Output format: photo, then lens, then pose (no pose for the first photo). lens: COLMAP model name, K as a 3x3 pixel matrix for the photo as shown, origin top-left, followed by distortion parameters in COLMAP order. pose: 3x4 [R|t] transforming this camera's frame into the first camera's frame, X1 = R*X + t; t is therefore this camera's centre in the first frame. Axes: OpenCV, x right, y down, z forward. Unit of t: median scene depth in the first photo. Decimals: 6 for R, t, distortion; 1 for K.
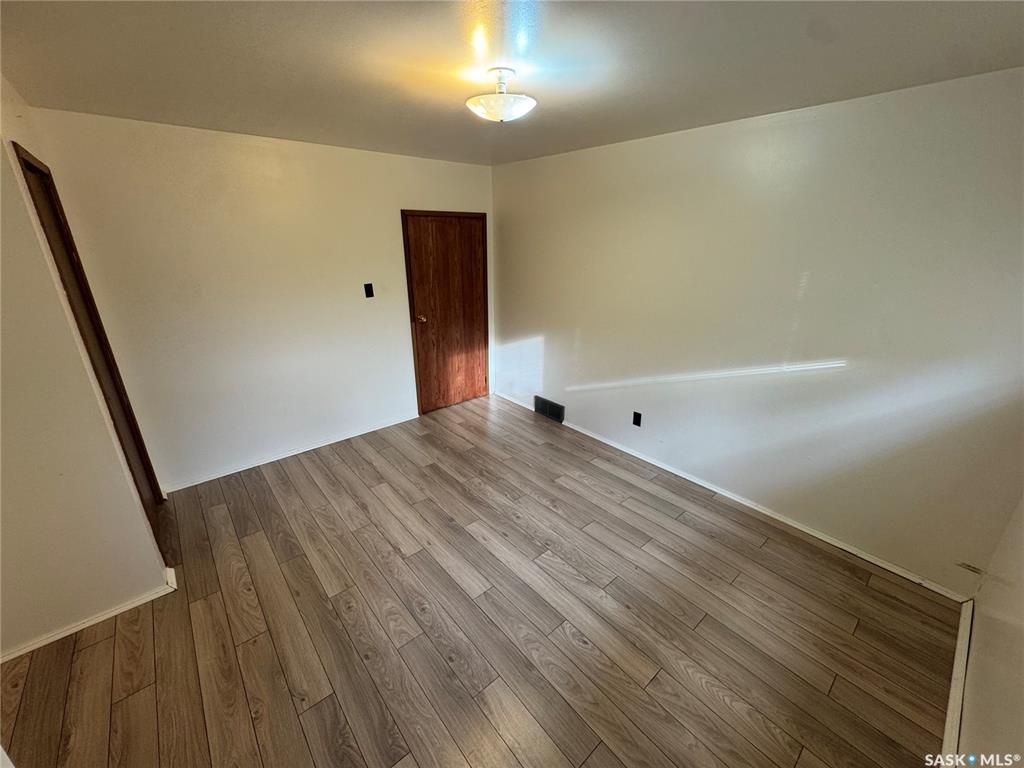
lens RADIAL K [[411.8, 0, 514.1], [0, 411.8, 384.8], [0, 0, 1]] dist [-0.001350, -0.000265]
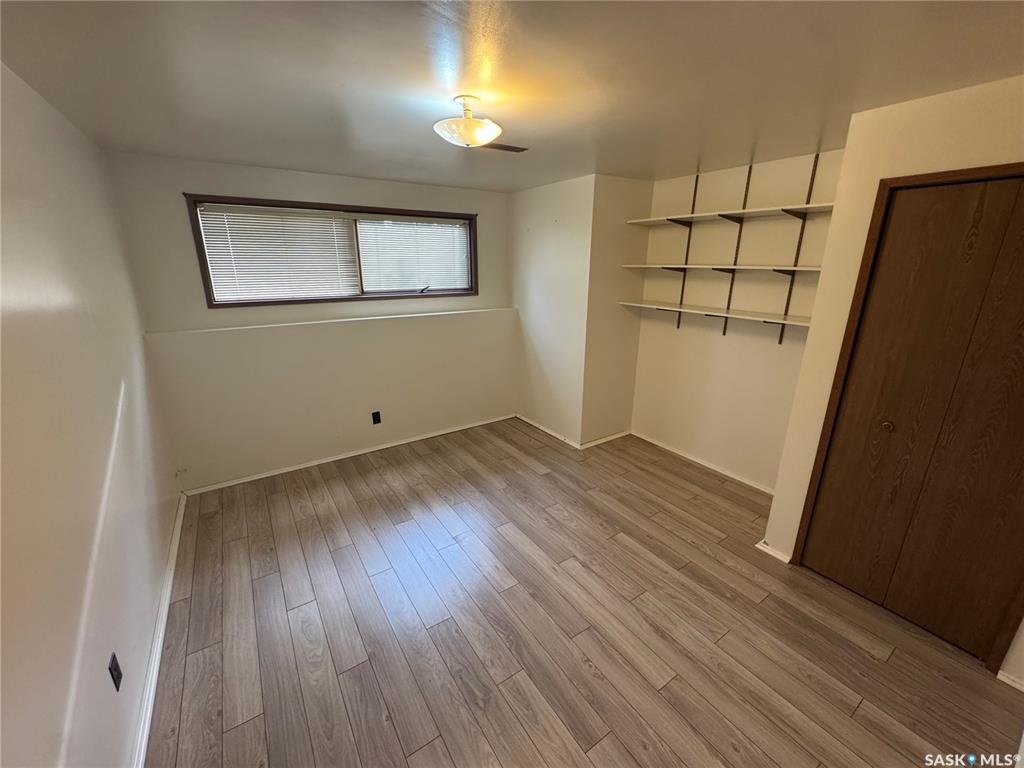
lens RADIAL K [[411.8, 0, 512.0], [0, 411.8, 383.4], [0, 0, 1]] dist [-0.001350, -0.000265]
pose [[-0.992514, -0.040436, 0.115240, -0.196284], [0.036389, 0.802825, 0.595103, -0.528598], [-0.116581, 0.594841, -0.795344, 1.479214]]
